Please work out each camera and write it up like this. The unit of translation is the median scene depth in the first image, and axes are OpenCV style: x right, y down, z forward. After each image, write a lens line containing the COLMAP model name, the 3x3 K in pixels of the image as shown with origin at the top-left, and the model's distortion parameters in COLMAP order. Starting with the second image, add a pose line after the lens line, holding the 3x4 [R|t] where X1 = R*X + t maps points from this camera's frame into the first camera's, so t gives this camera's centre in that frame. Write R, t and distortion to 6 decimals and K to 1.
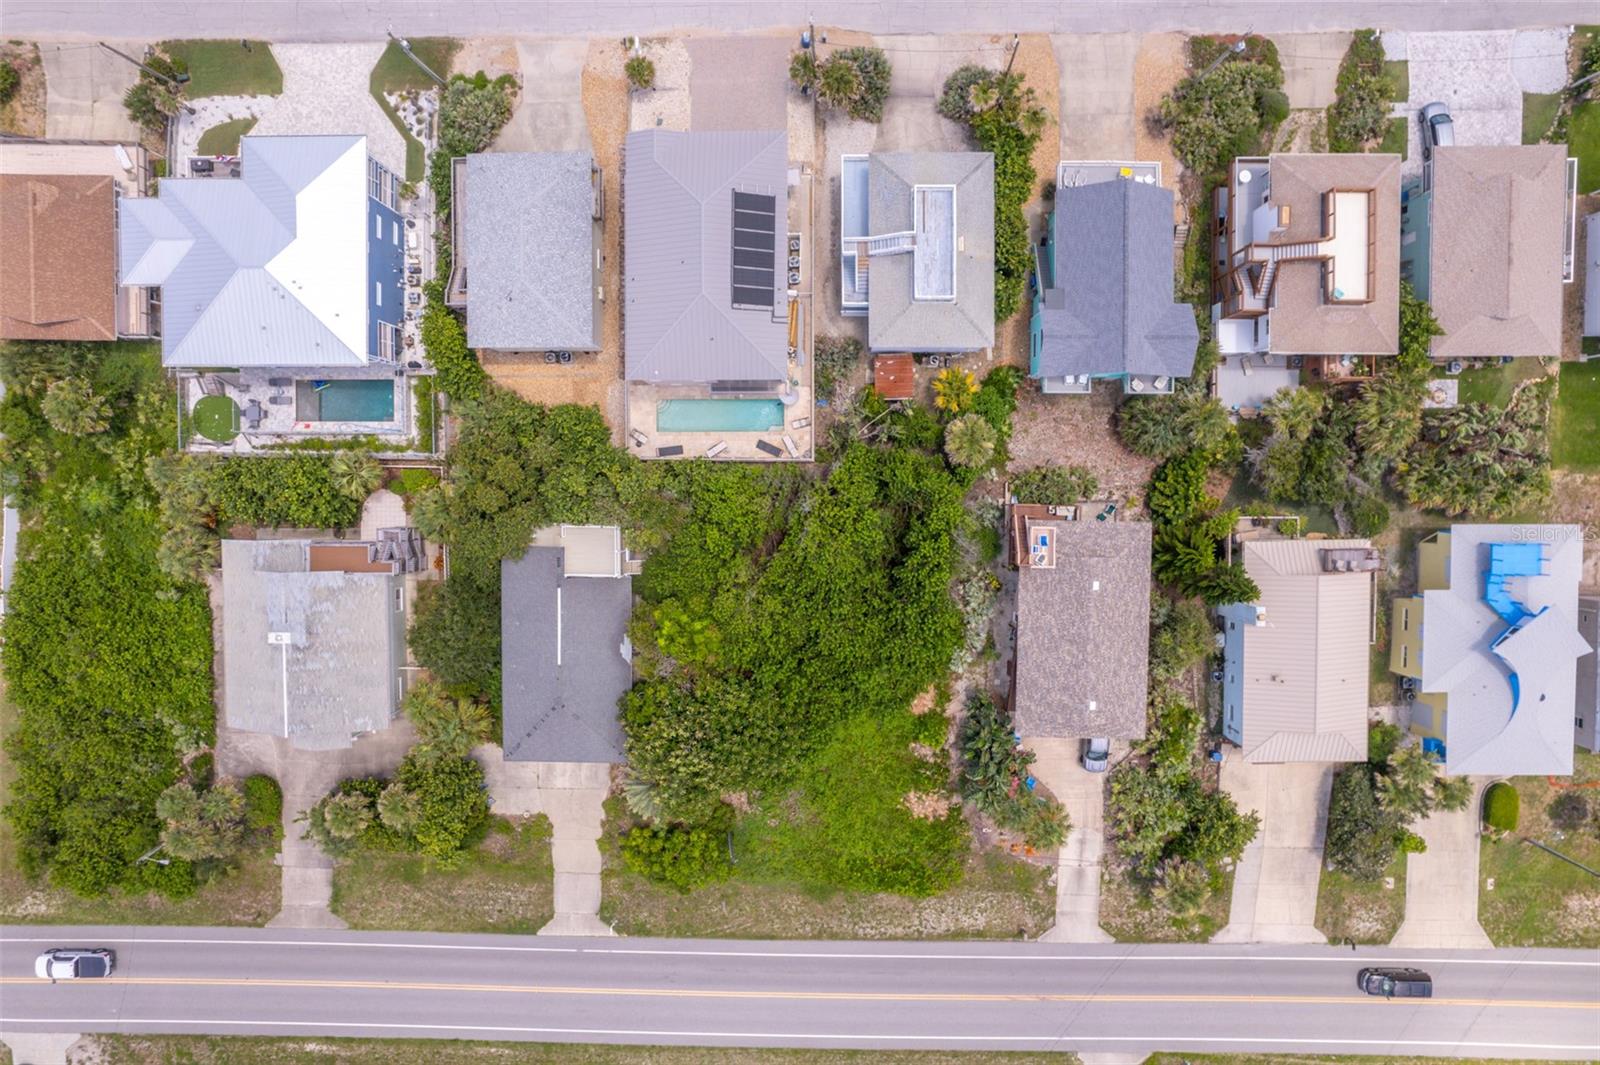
lens RADIAL K [[1033.8, 0, 800.0], [0, 1033.8, 532.5], [0, 0, 1]] dist [-0.061602, 0.058621]
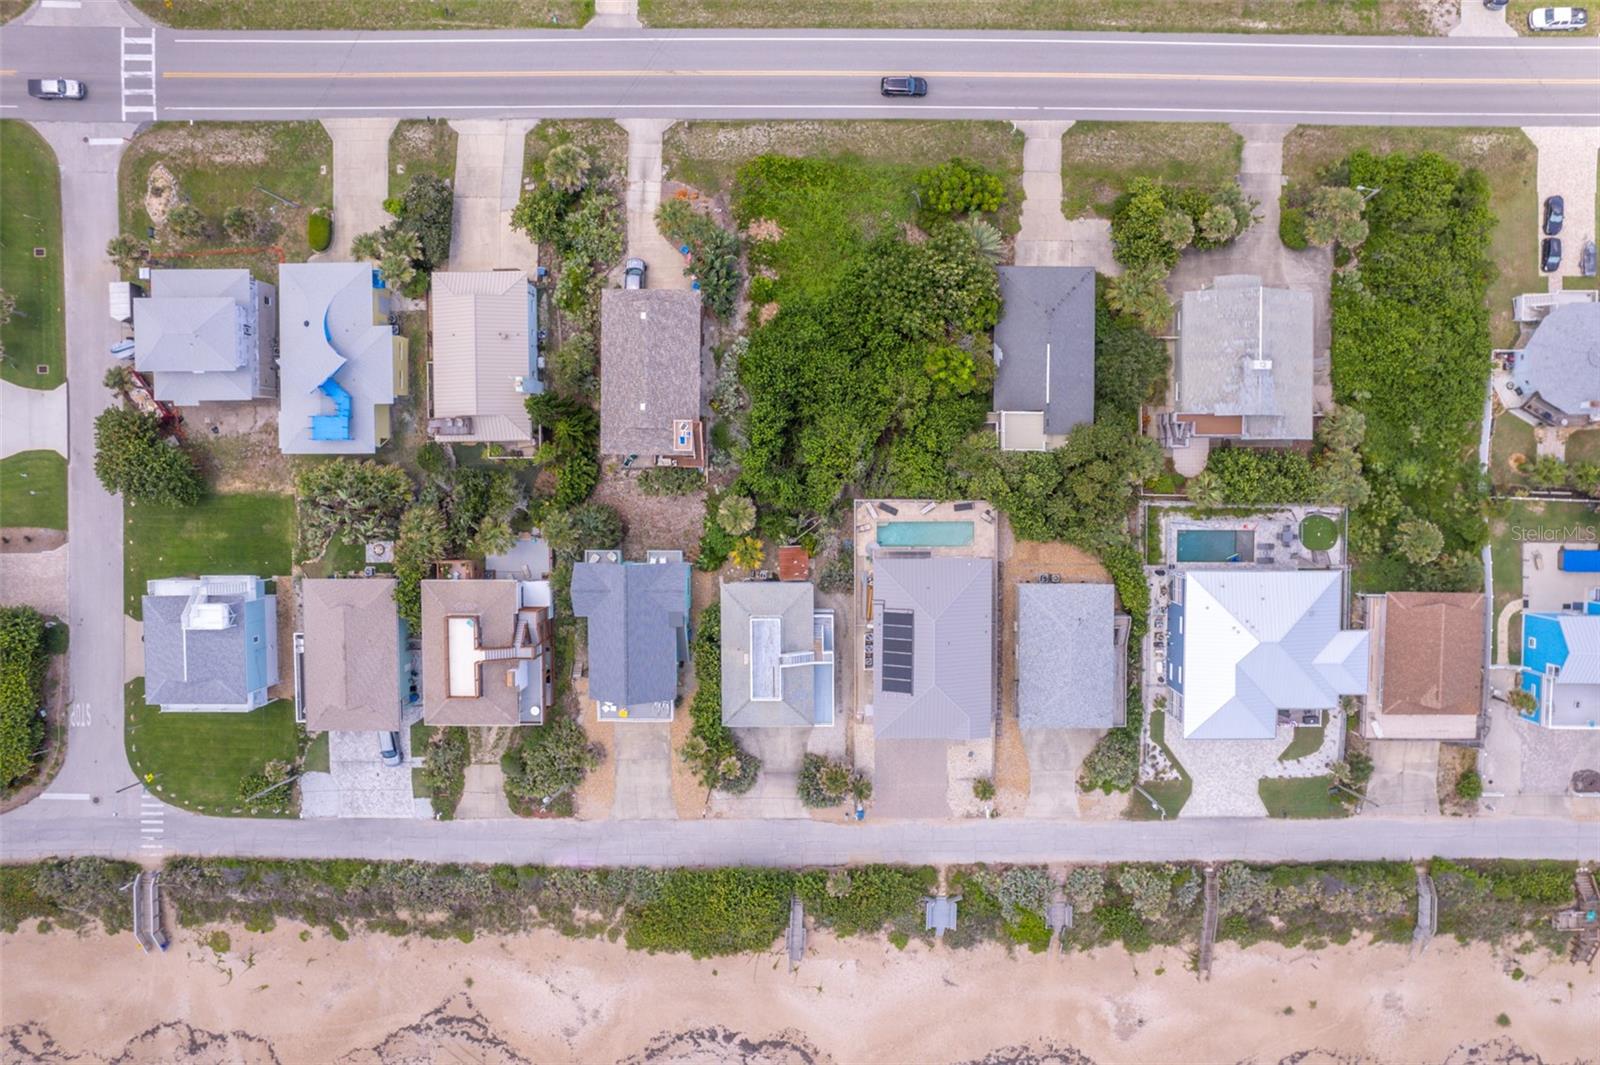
lens RADIAL K [[1005.5, 0, 846.5], [0, 1005.5, 534.2], [0, 0, 1]] dist [-0.027230, -0.000554]
pose [[-0.999719, -0.000096, 0.023723, -0.006801], [-0.002373, -0.994569, -0.104054, 0.019670], [0.023604, -0.104081, 0.994289, -0.275830]]
